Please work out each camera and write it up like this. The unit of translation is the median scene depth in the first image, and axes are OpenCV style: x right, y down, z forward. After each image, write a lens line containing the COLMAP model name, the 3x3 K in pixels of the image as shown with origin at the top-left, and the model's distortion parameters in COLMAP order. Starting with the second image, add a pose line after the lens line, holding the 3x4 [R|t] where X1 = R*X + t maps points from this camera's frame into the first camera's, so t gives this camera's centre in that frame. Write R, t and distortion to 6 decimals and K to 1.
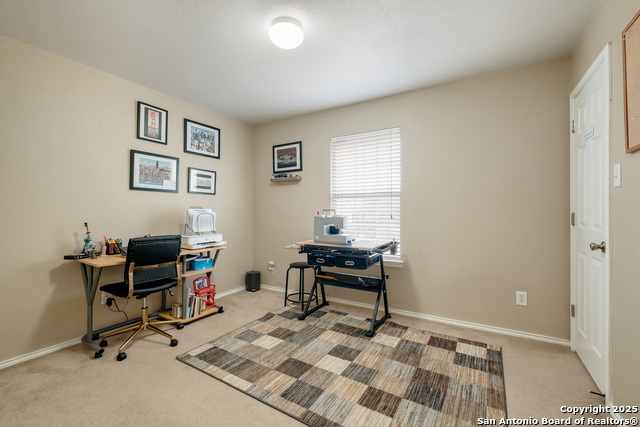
lens RADIAL K [[275.5, 0, 315.0], [0, 275.5, 211.2], [0, 0, 1]] dist [0.001023, -0.001001]
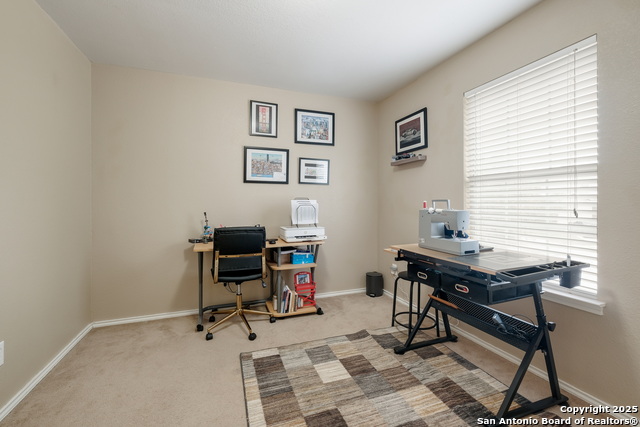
lens RADIAL K [[275.5, 0, 321.4], [0, 275.5, 203.1], [0, 0, 1]] dist [0.001023, -0.001001]
pose [[0.788580, 0.000610, -0.614932, 0.232187], [0.001175, 0.999996, 0.002499, 0.000069], [0.614931, -0.002693, 0.788576, 0.307784]]
